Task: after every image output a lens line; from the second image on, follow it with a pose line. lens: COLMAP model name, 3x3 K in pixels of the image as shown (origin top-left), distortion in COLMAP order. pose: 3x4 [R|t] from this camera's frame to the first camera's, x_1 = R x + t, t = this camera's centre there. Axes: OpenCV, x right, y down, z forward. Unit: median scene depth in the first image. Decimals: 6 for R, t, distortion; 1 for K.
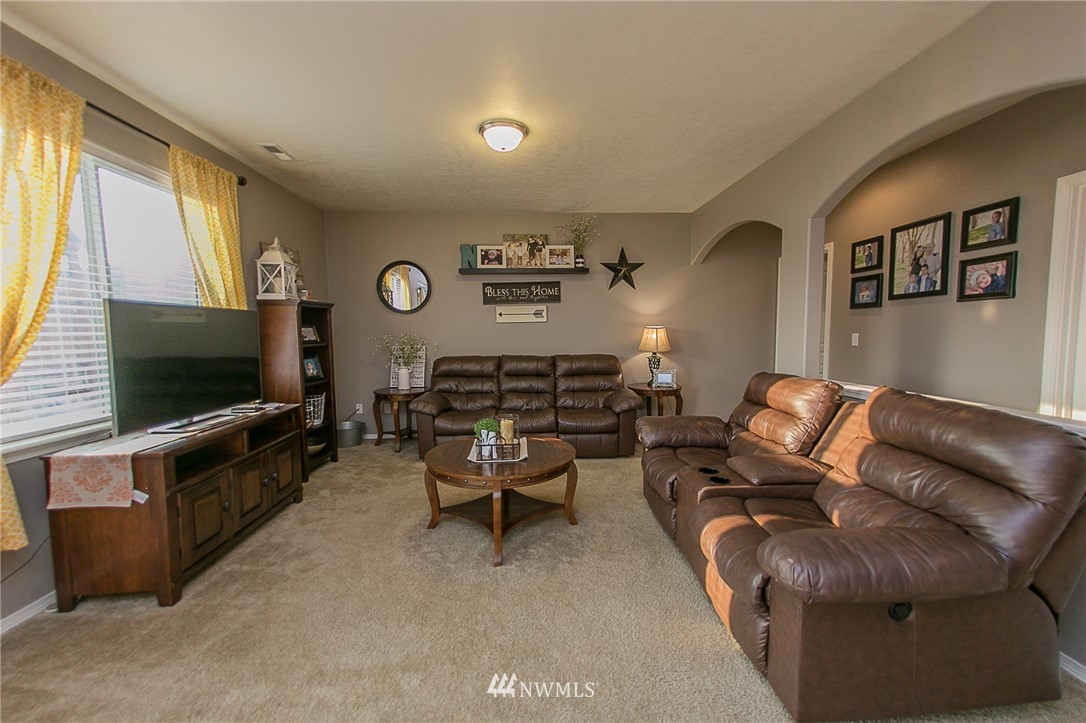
lens RADIAL K [[422.4, 0, 535.9], [0, 422.4, 360.4], [0, 0, 1]] dist [0.010944, -0.000484]
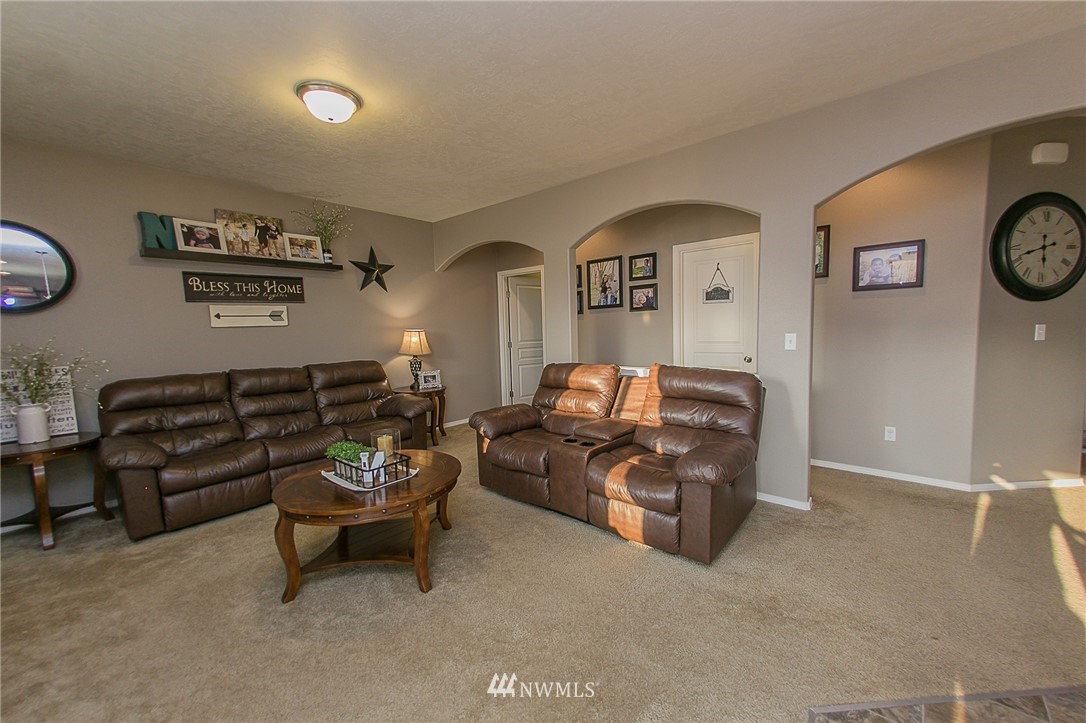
lens RADIAL K [[422.4, 0, 548.9], [0, 422.4, 361.6], [0, 0, 1]] dist [0.010944, -0.000484]
pose [[0.688319, -0.068210, 0.722194, -0.277011], [0.072570, 0.997050, 0.025003, -0.006796], [-0.721769, 0.035199, 0.691238, 0.082413]]
